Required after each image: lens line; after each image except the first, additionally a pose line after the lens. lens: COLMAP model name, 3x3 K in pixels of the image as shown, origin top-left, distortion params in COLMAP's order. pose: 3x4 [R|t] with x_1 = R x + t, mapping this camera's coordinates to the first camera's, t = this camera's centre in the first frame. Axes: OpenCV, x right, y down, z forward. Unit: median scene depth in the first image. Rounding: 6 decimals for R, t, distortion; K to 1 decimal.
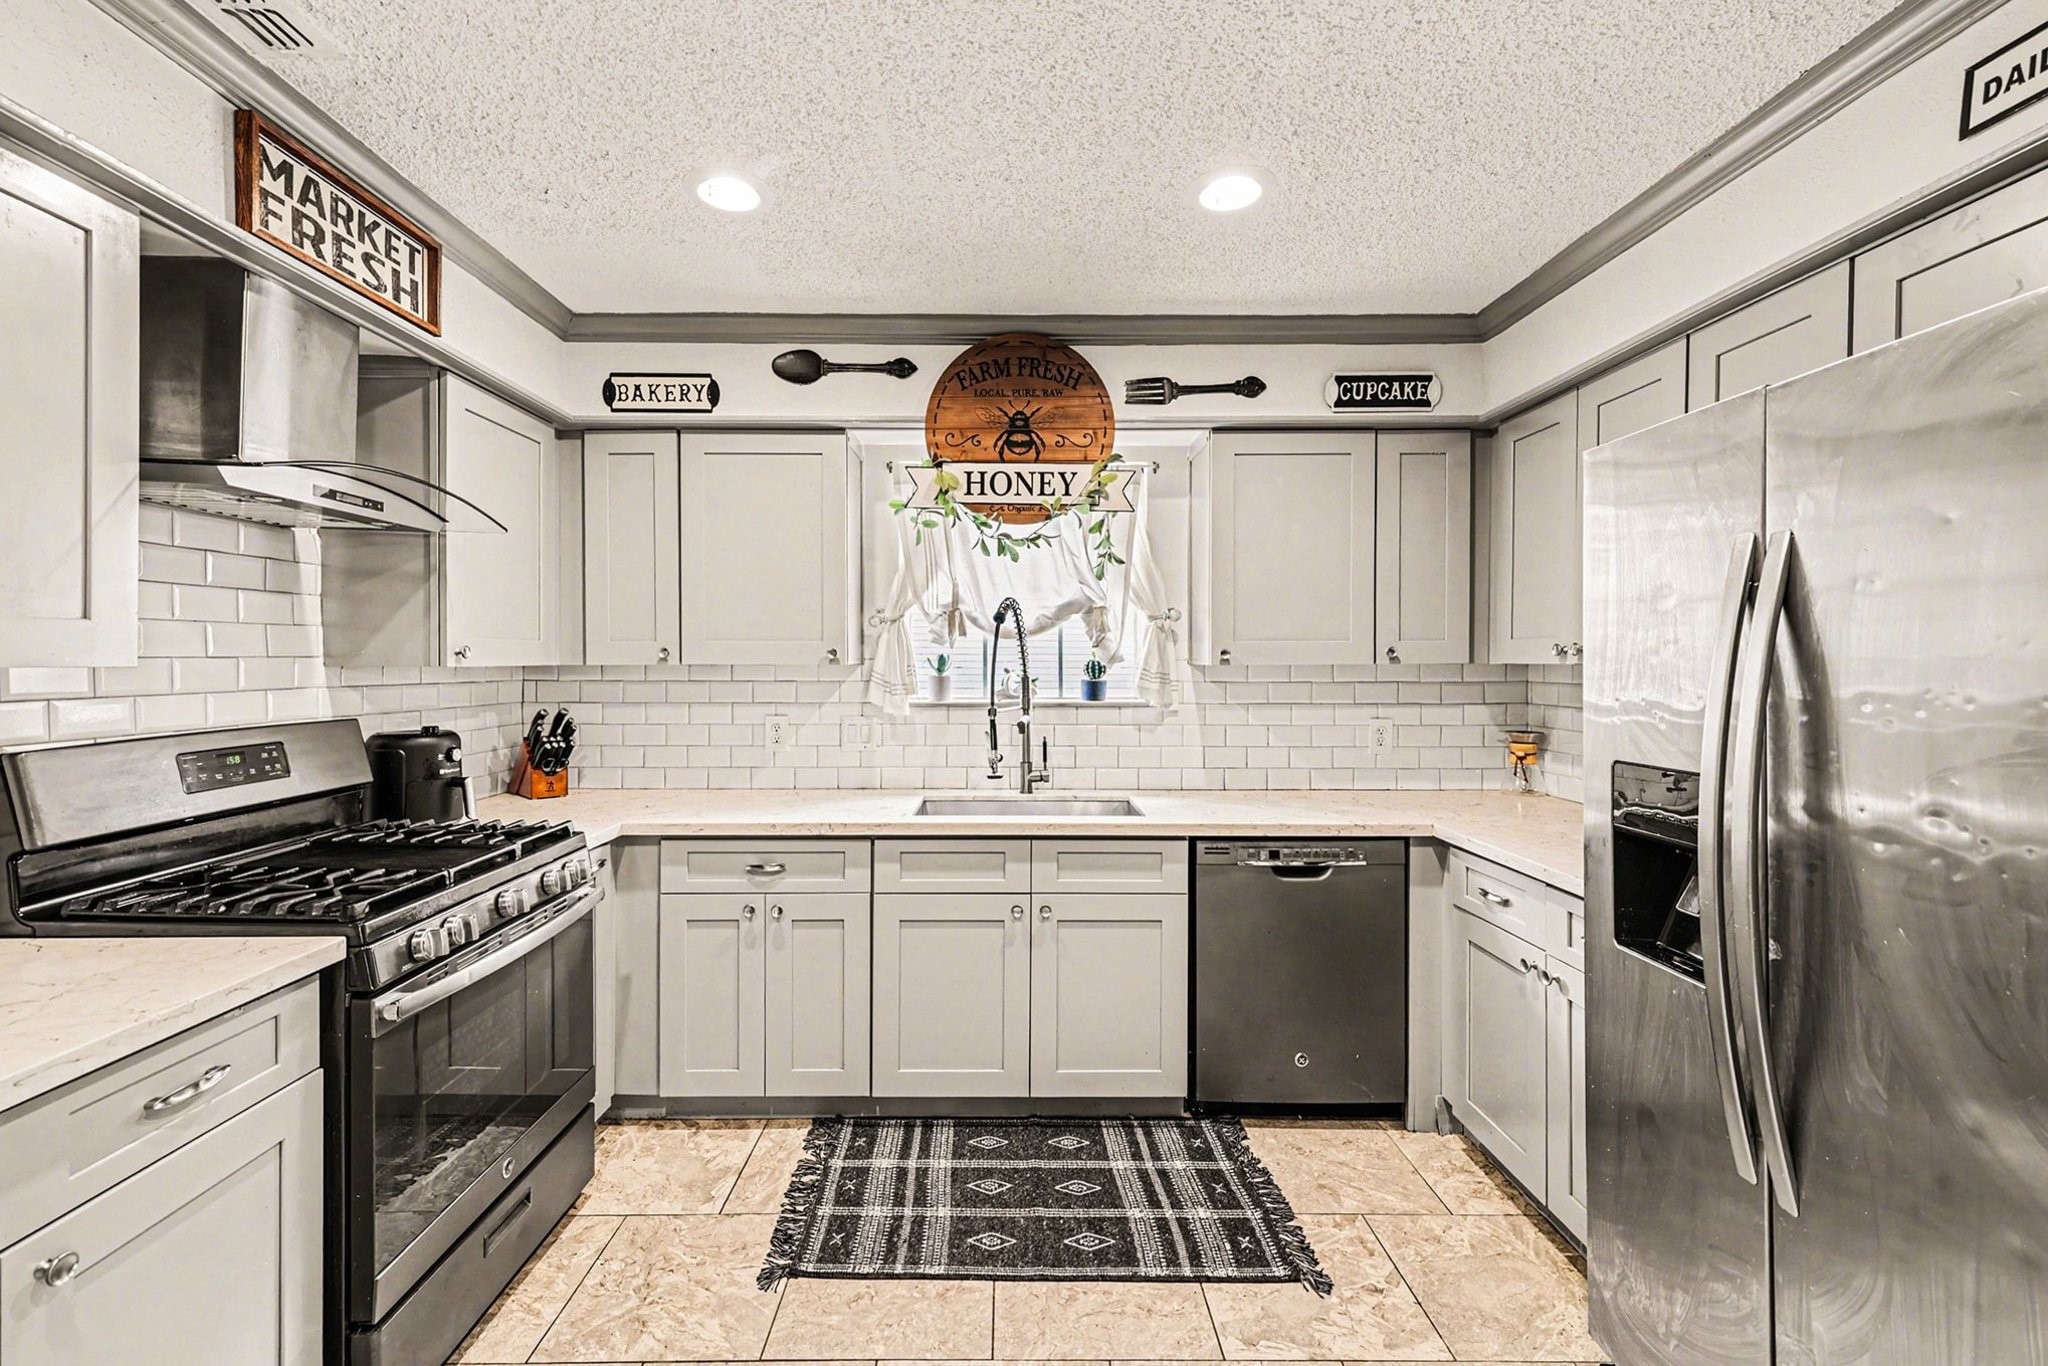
lens RADIAL K [[910.4, 0, 1025.2], [0, 910.4, 671.0], [0, 0, 1]] dist [0.010023, -0.000763]
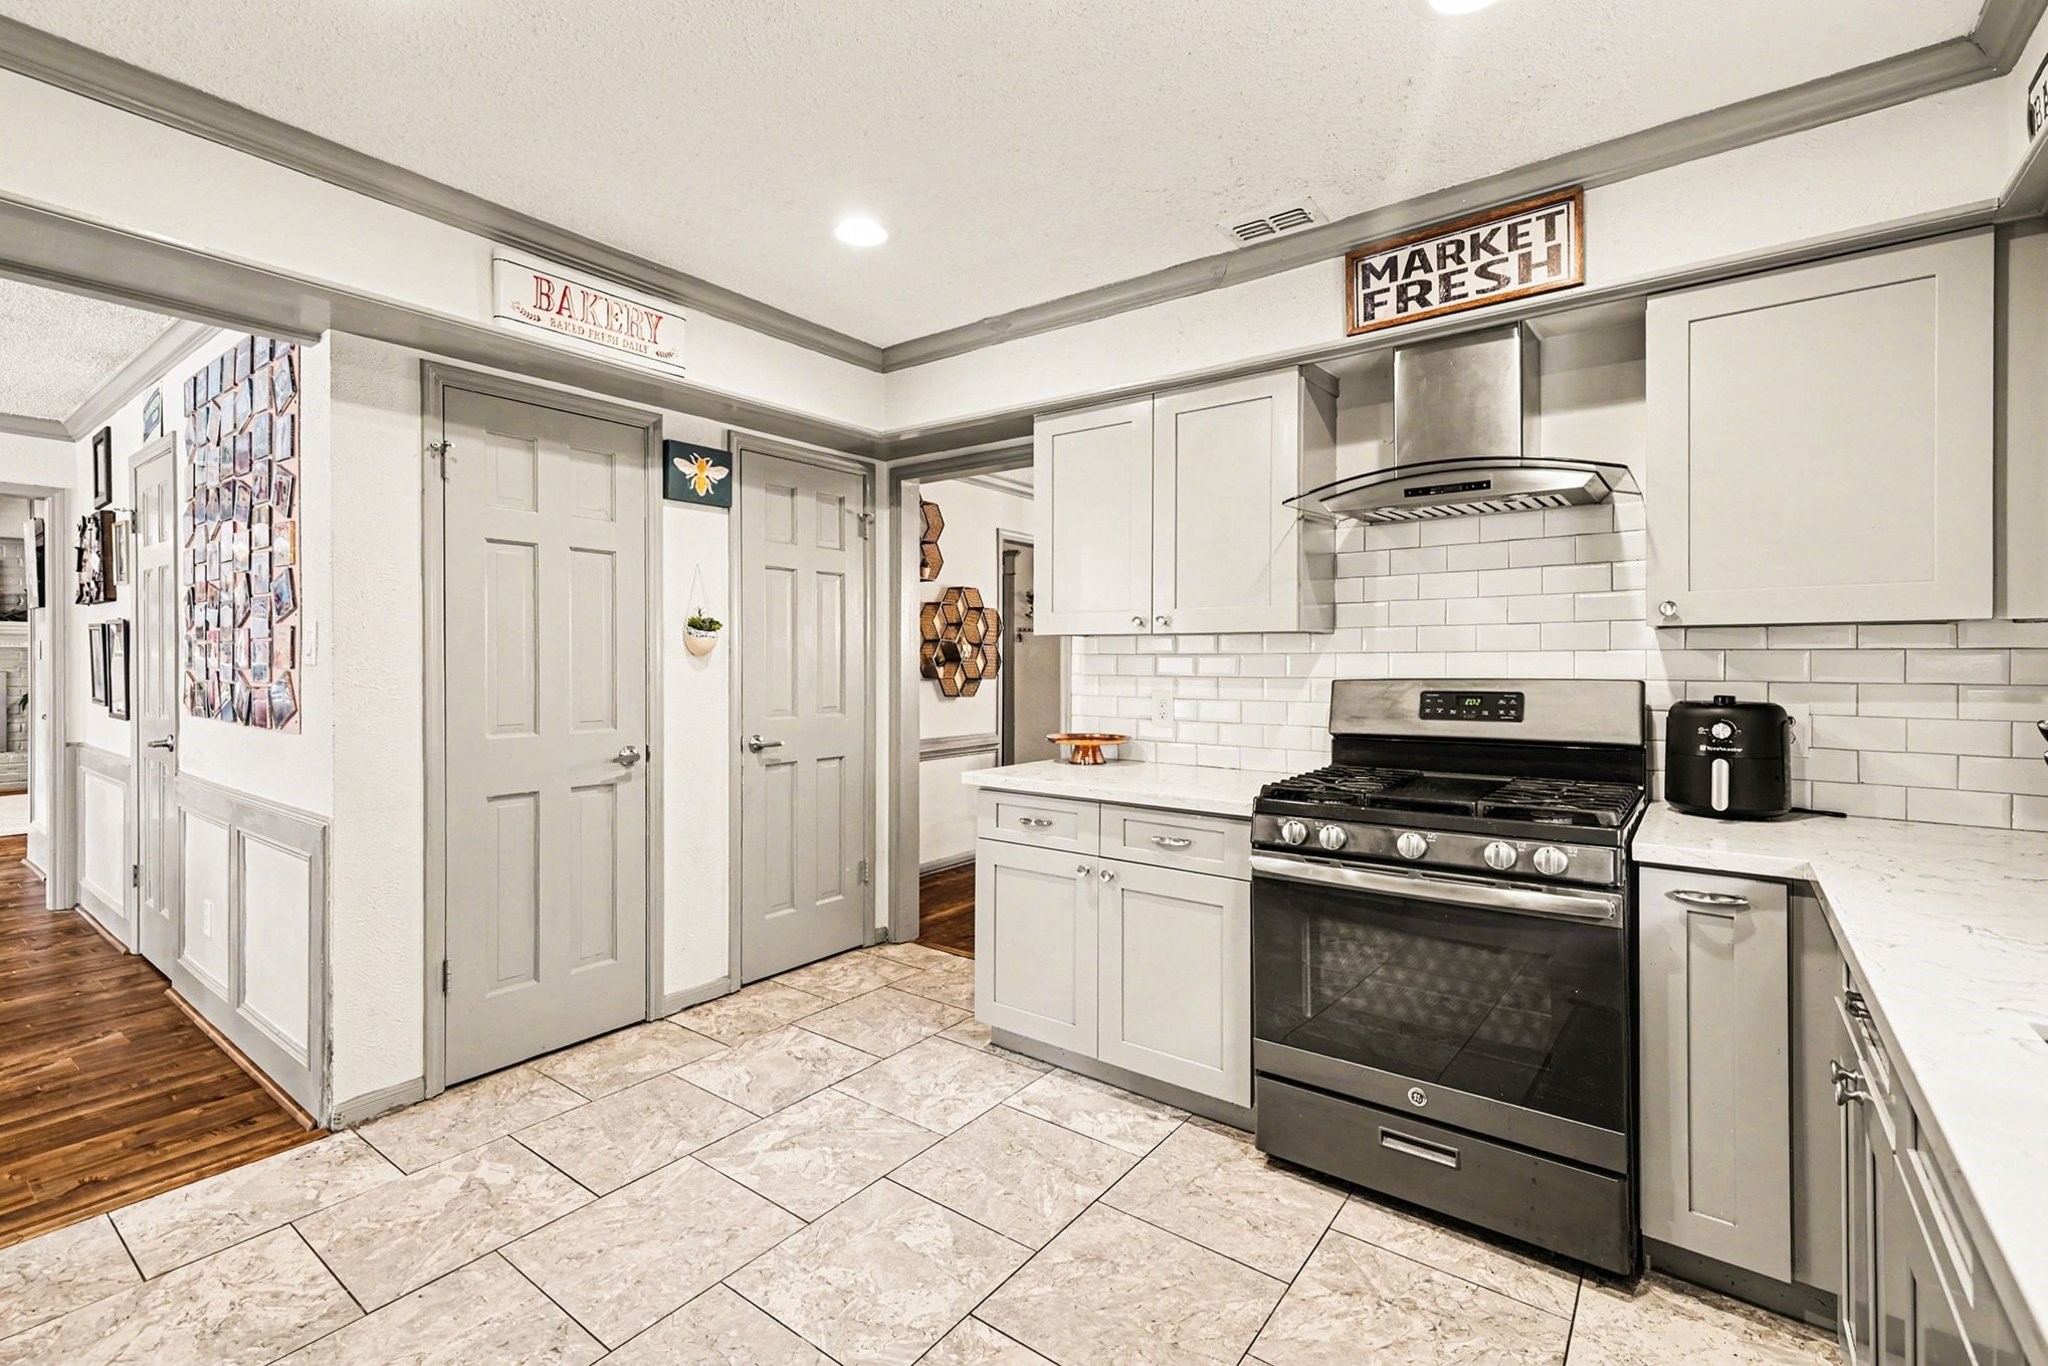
lens RADIAL K [[910.4, 0, 1032.5], [0, 910.4, 663.7], [0, 0, 1]] dist [0.010023, -0.000763]
pose [[-0.603976, 0.007711, -0.796965, 0.540934], [-0.001436, 0.999941, 0.010763, 0.028986], [0.797001, 0.007645, -0.603930, 1.269716]]
